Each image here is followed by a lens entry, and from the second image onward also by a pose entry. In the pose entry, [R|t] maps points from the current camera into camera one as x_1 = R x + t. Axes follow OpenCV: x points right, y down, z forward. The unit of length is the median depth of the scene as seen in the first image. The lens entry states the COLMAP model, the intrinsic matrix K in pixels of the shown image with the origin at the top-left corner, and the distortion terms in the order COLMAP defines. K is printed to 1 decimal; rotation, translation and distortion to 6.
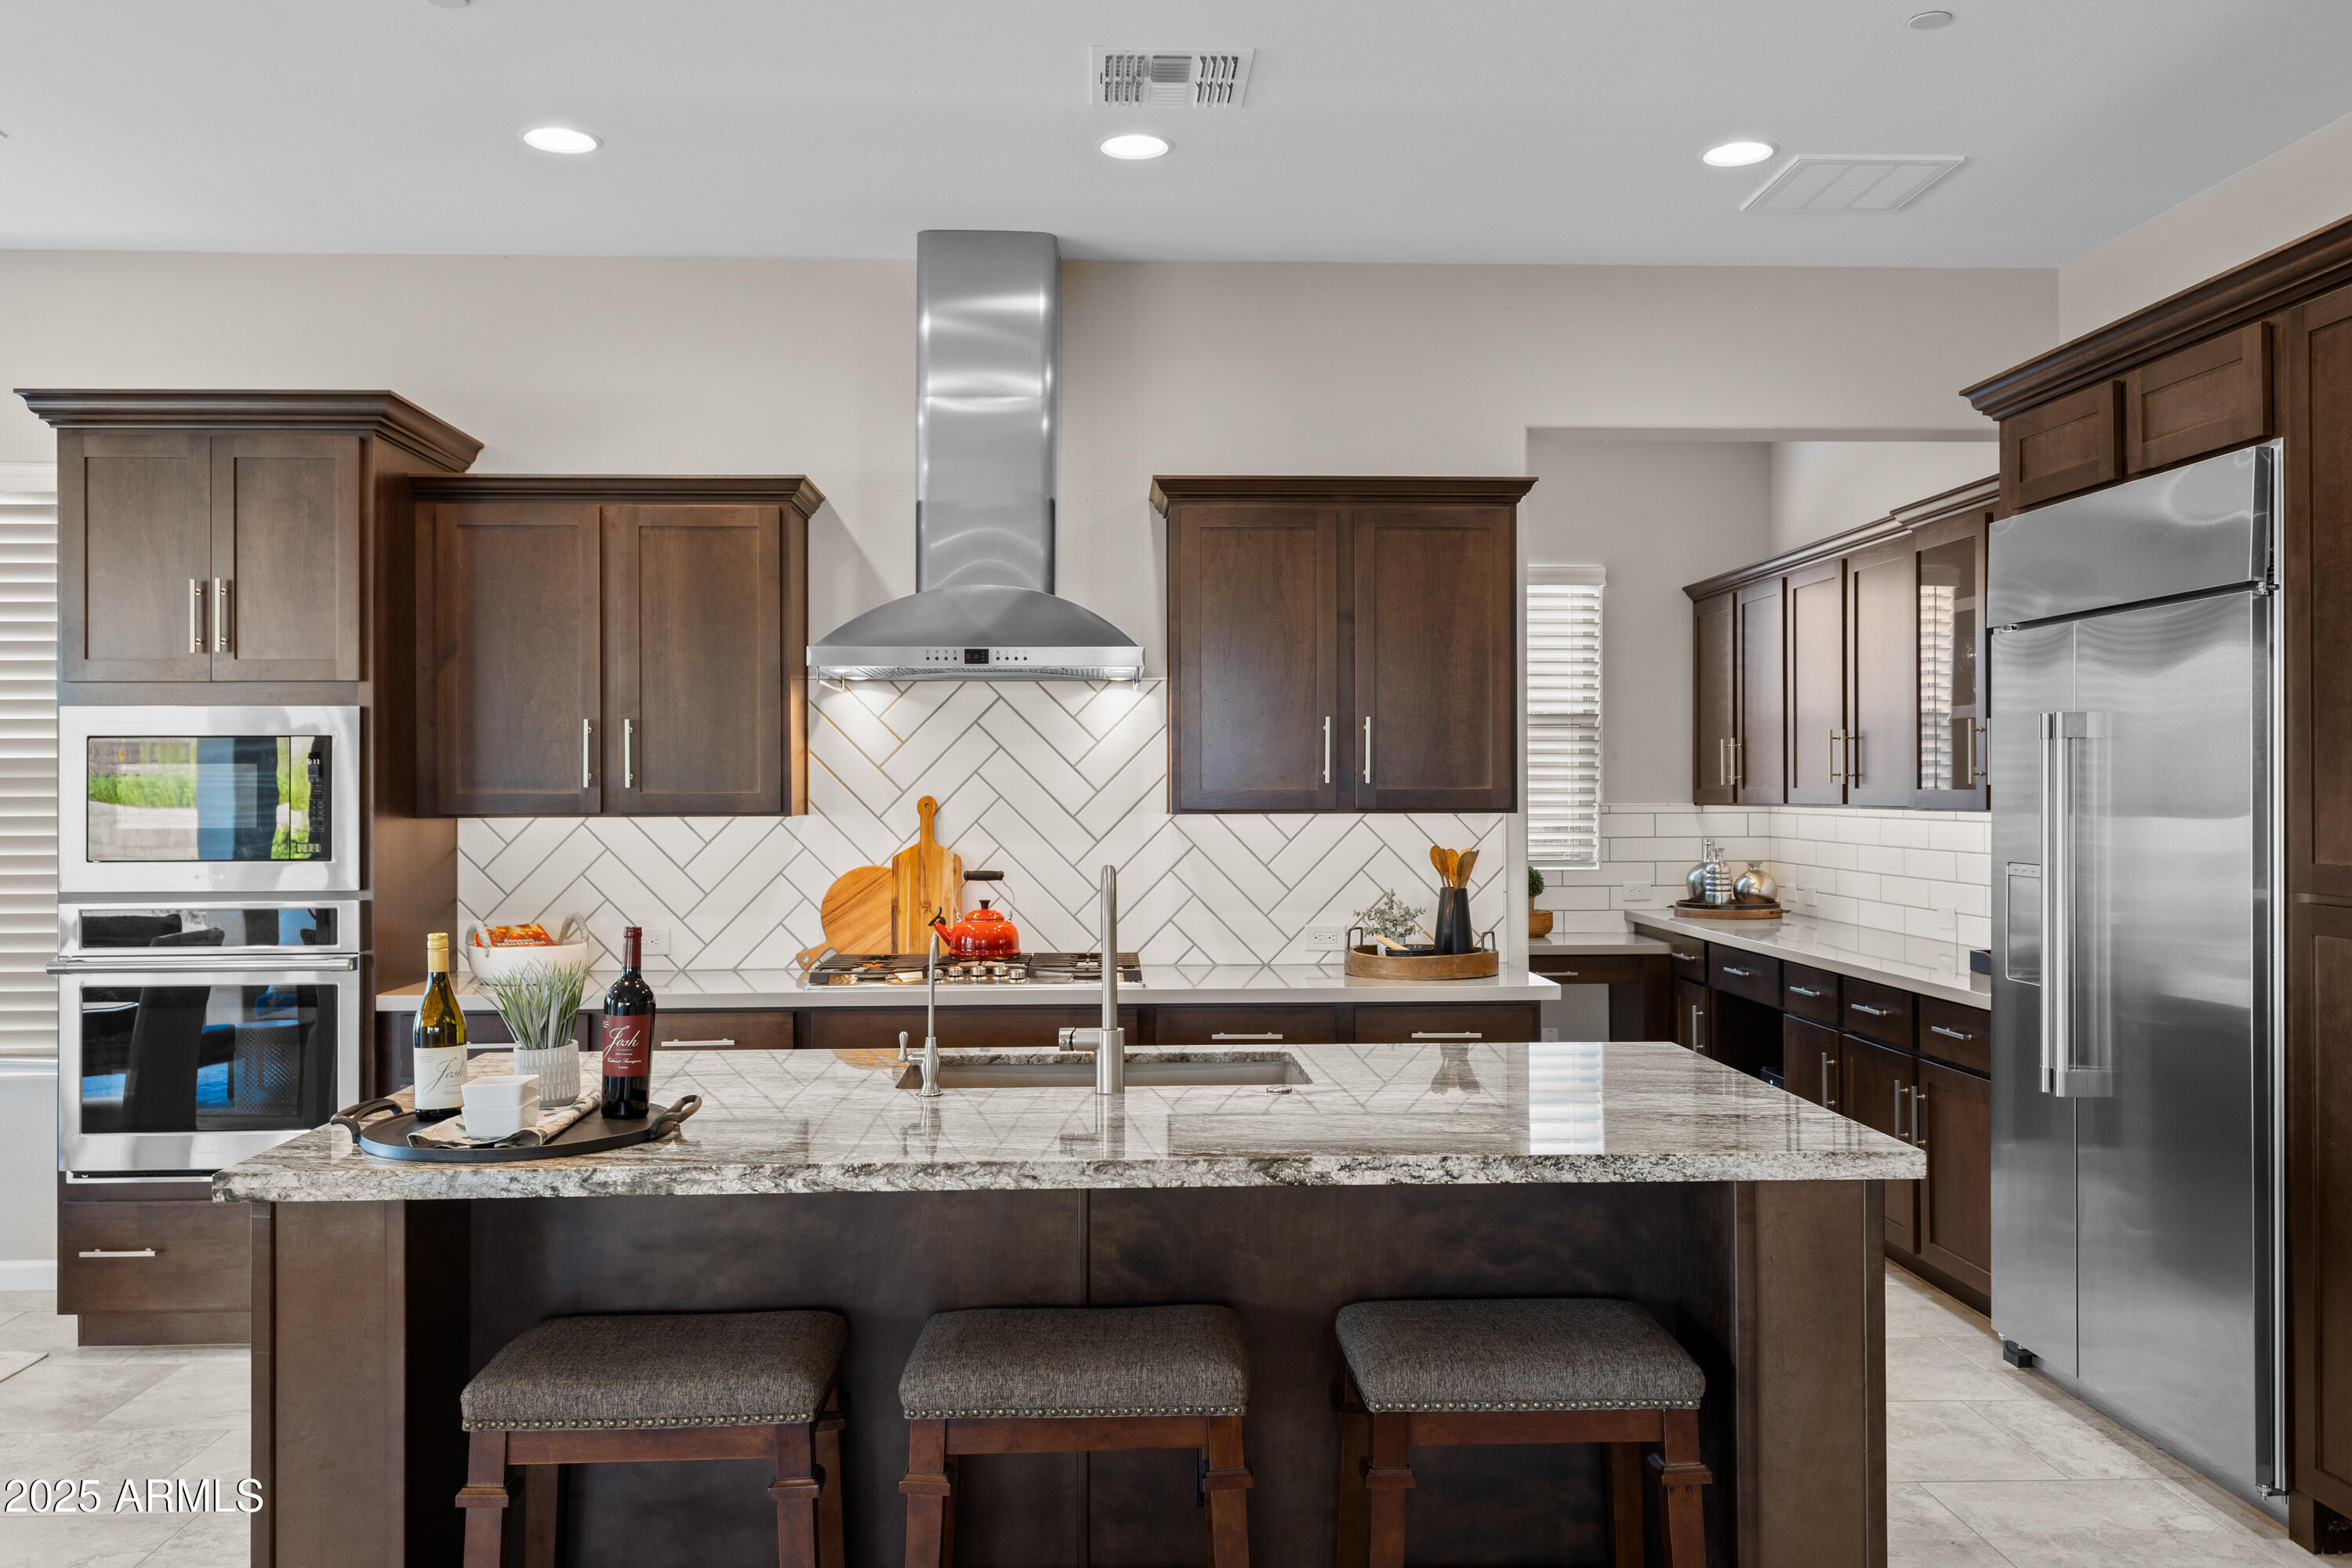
lens RADIAL K [[1900.4, 0, 1175.6], [0, 1900.4, 772.4], [0, 0, 1]] dist [0.032990, -0.040168]
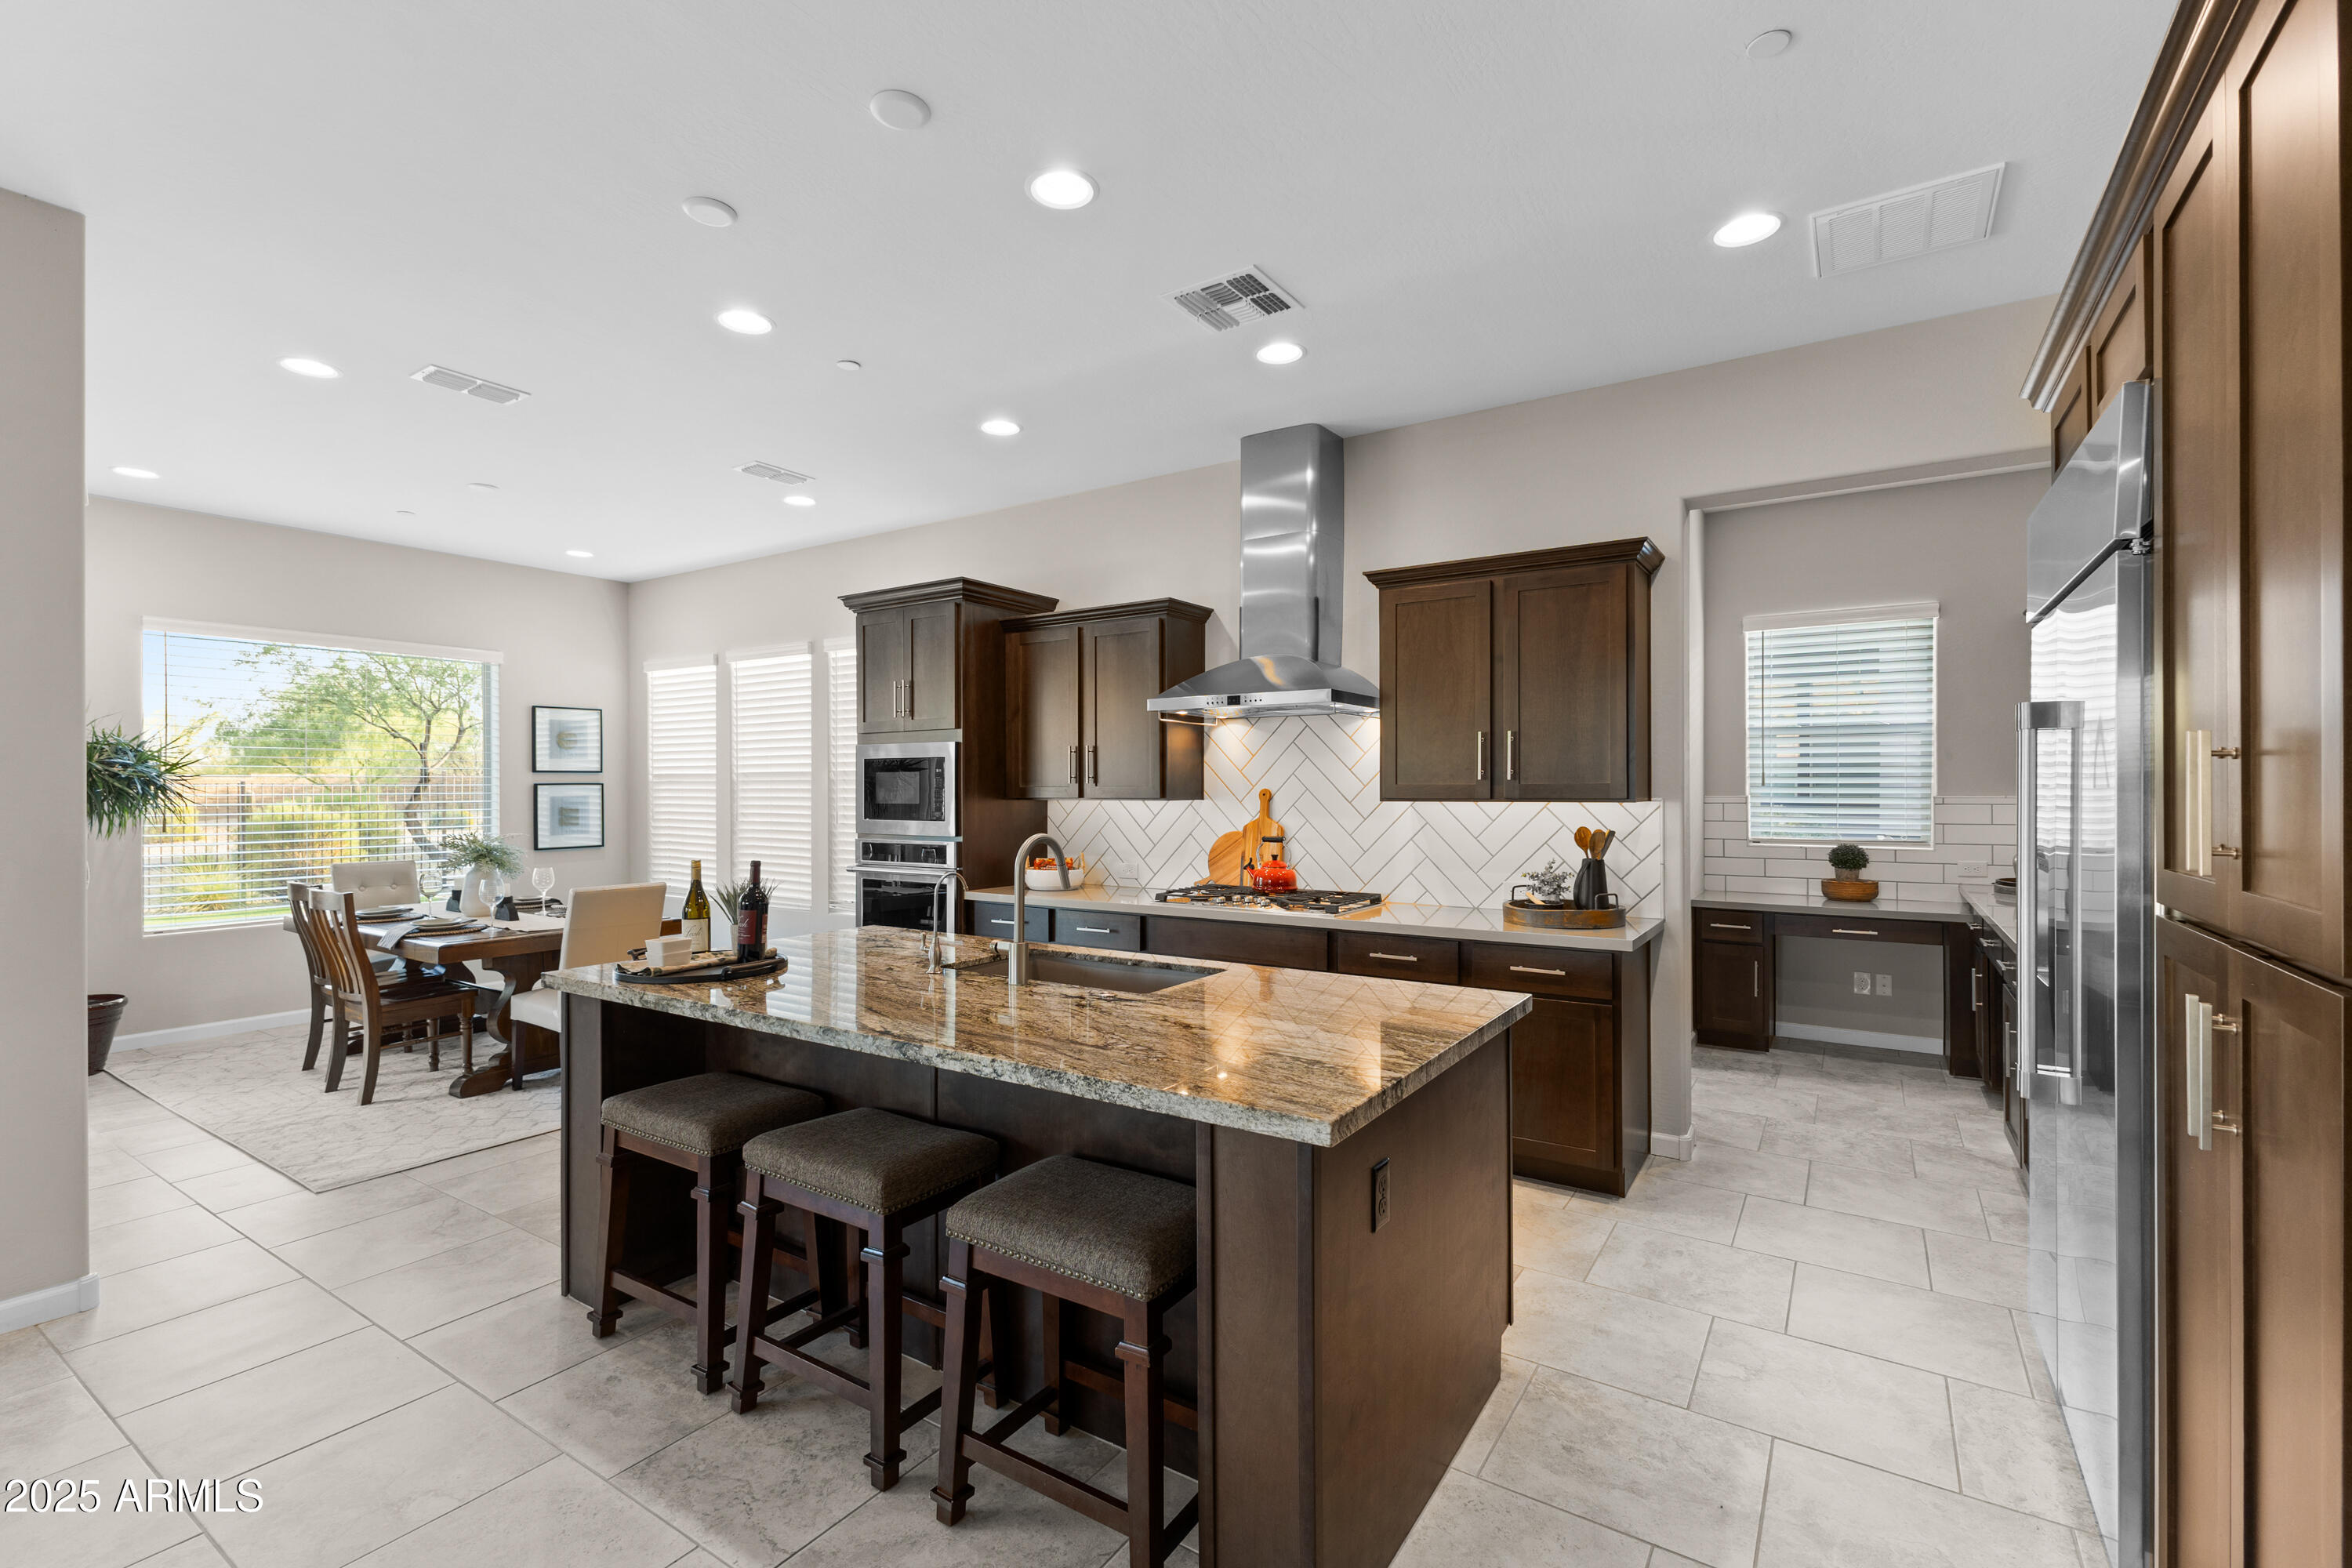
lens RADIAL K [[1047.8, 0, 1182.5], [0, 1047.8, 788.5], [0, 0, 1]] dist [0.003851, -0.000017]
pose [[0.804007, 0.000971, -0.594619, 0.364397], [0.005643, 0.999941, 0.009263, 0.003981], [0.594593, -0.010803, 0.803954, 0.263298]]
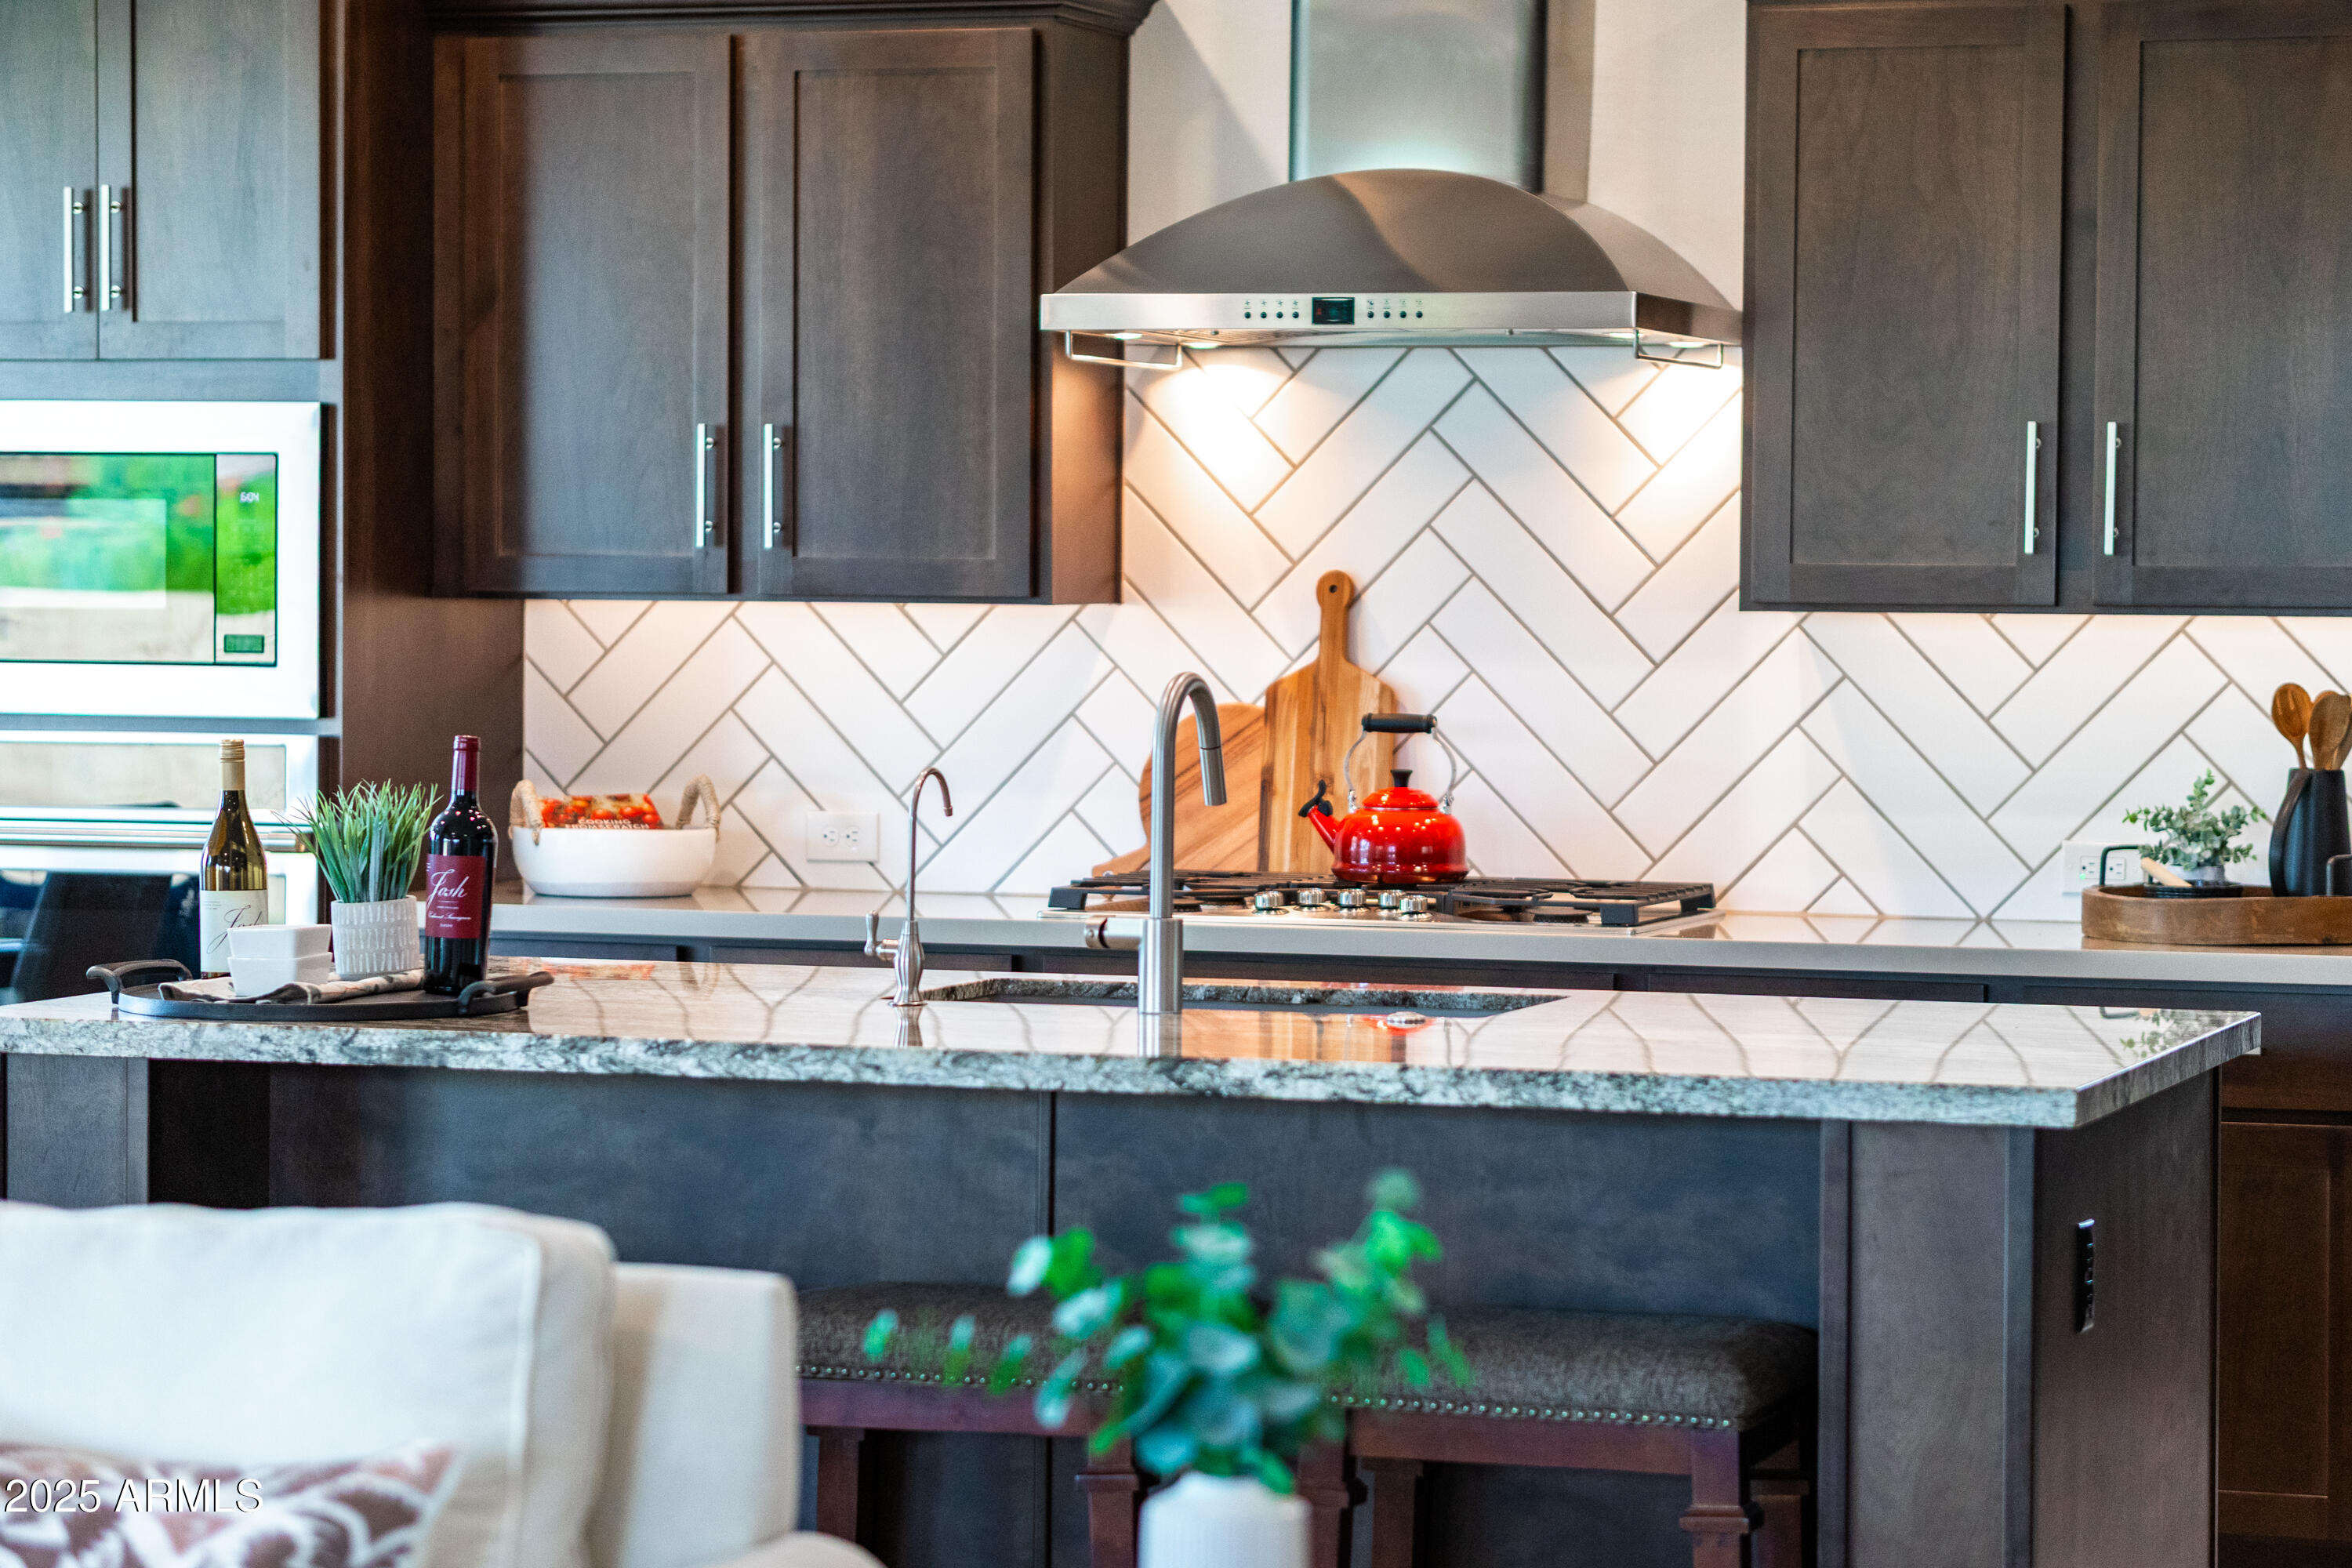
lens RADIAL K [[6523.4, 0, 1175.6], [0, 6523.4, 788.2], [0, 0, 1]] dist [0.177590, 0.000000]
pose [[0.928487, 0.023829, -0.370600, 0.523772], [-0.008110, 0.999002, 0.043915, -0.006570], [0.371277, -0.037769, 0.927754, -0.714363]]
